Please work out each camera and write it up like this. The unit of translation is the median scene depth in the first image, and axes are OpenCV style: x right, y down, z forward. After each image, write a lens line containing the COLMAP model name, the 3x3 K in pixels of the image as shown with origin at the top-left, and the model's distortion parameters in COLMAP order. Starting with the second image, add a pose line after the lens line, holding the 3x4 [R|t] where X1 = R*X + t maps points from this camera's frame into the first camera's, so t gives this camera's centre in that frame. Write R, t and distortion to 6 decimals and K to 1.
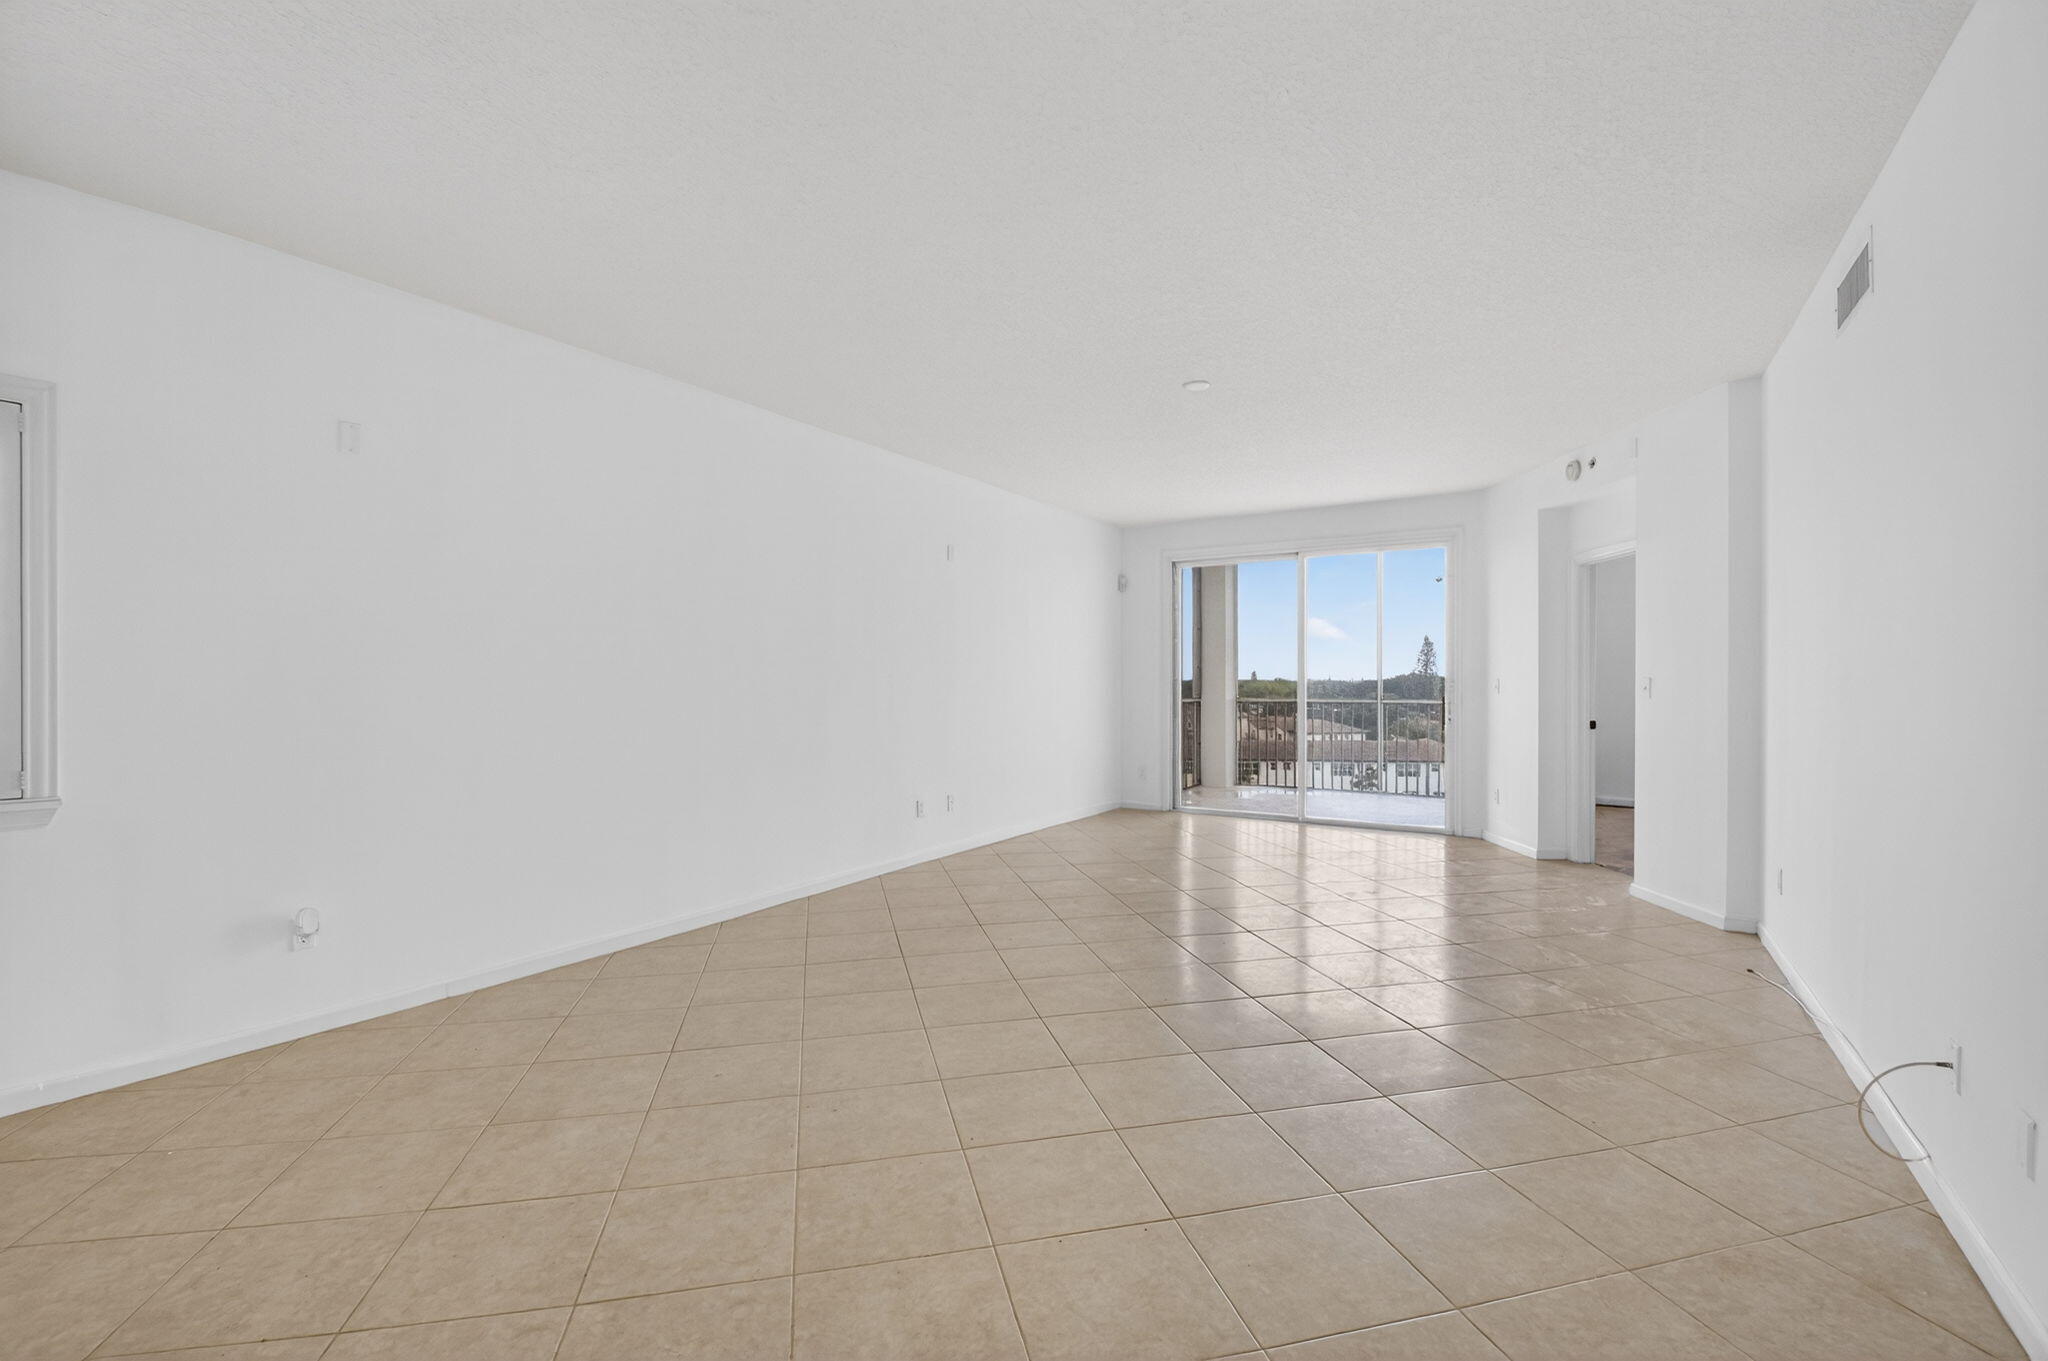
lens RADIAL K [[901.6, 0, 1033.4], [0, 901.6, 682.1], [0, 0, 1]] dist [0.016129, -0.000319]
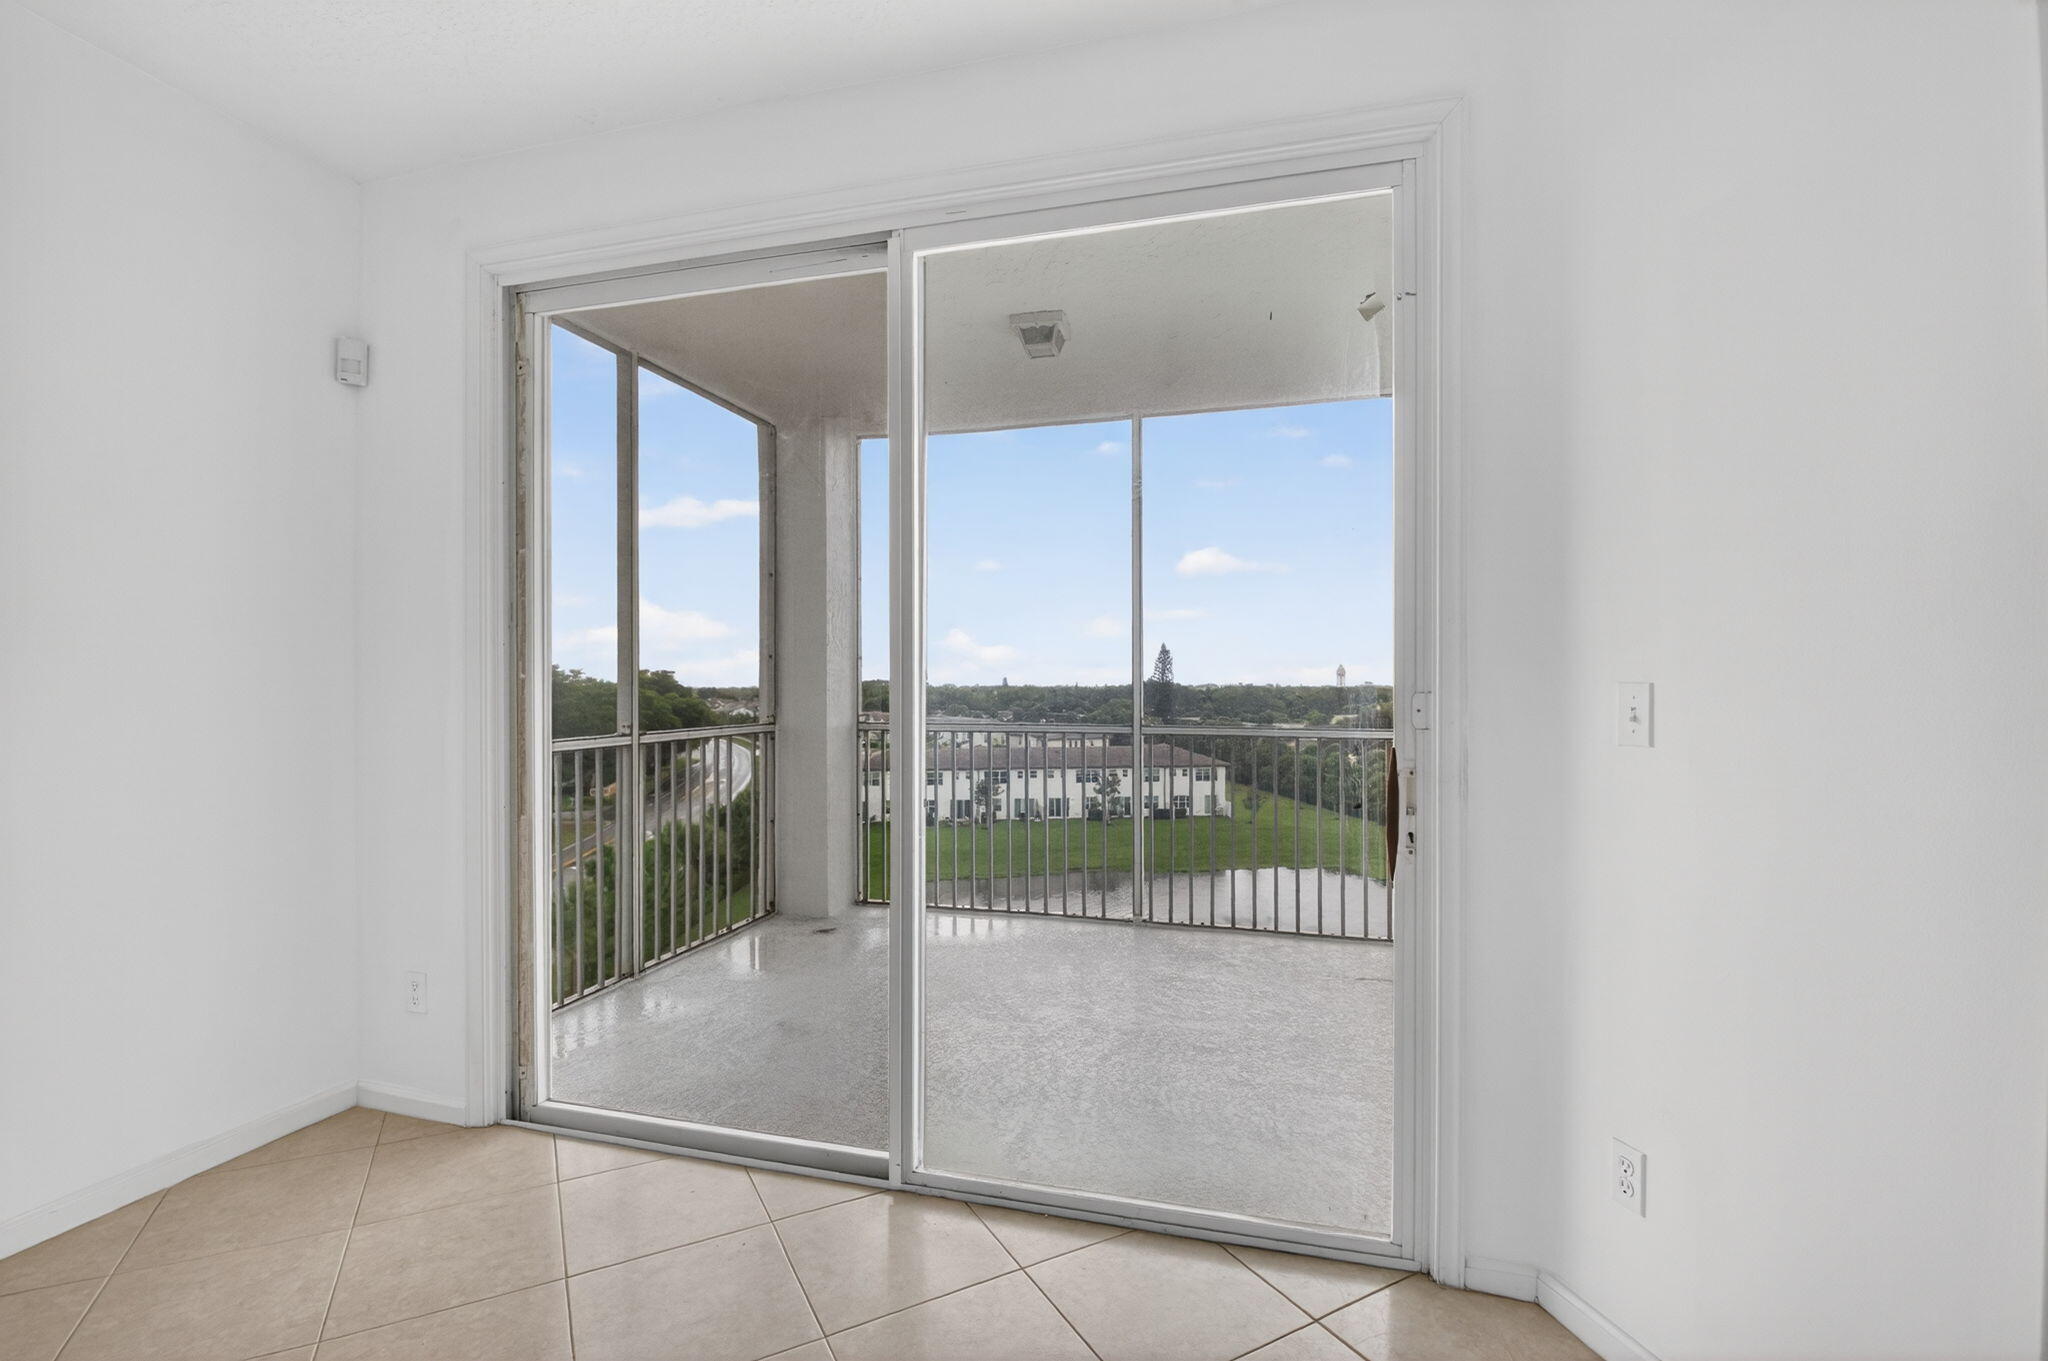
lens RADIAL K [[901.6, 0, 1033.7], [0, 901.6, 684.4], [0, 0, 1]] dist [0.016129, -0.000319]
pose [[0.964144, 0.003587, 0.265356, 0.263122], [-0.002602, 0.999988, -0.004063, -0.001055], [-0.265368, 0.003227, 0.964142, 0.719039]]
